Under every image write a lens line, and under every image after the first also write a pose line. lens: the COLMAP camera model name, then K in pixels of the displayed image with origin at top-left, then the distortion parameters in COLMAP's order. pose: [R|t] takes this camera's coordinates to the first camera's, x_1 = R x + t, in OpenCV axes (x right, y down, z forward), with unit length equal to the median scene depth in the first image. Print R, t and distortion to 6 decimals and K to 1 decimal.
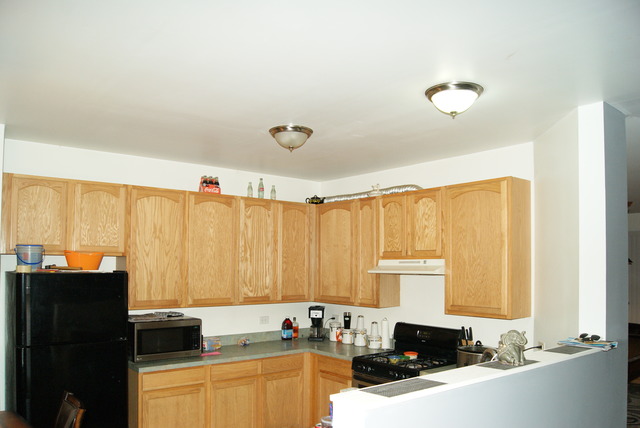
lens RADIAL K [[504.5, 0, 319.5], [0, 504.5, 249.2], [0, 0, 1]] dist [-0.074912, 0.005071]
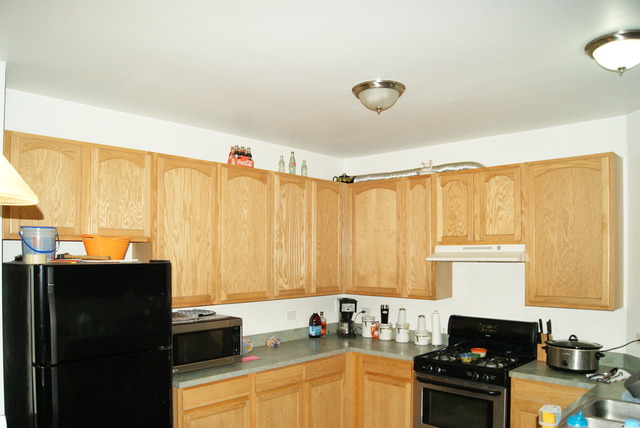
lens RADIAL K [[504.5, 0, 319.5], [0, 504.5, 249.2], [0, 0, 1]] dist [-0.074912, 0.005071]
pose [[0.989693, -0.004637, 0.143133, -0.223788], [0.001361, 0.999735, 0.022983, 0.006933], [-0.143201, -0.022551, 0.989437, 0.162274]]
